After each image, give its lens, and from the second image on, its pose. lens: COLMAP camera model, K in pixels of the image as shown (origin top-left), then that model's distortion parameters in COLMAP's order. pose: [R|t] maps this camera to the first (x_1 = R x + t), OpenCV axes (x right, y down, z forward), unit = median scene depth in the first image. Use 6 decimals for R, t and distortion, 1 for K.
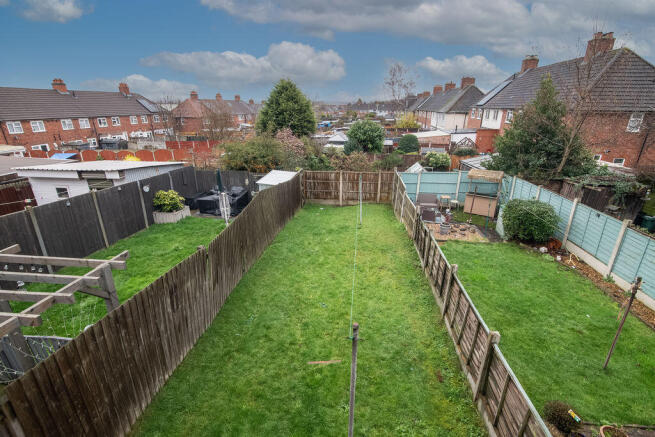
lens RADIAL K [[298.8, 0, 325.3], [0, 298.8, 220.5], [0, 0, 1]] dist [-0.019446, 0.000187]
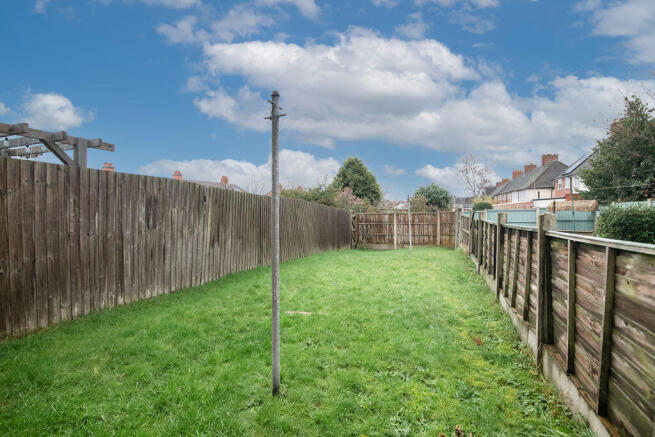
lens RADIAL K [[298.8, 0, 325.3], [0, 298.8, 220.5], [0, 0, 1]] dist [-0.019446, 0.000187]
pose [[0.967767, -0.002910, -0.251829, 0.075897], [-0.077389, 0.948117, -0.308360, 0.163626], [0.239660, 0.317909, 0.917331, 0.090538]]
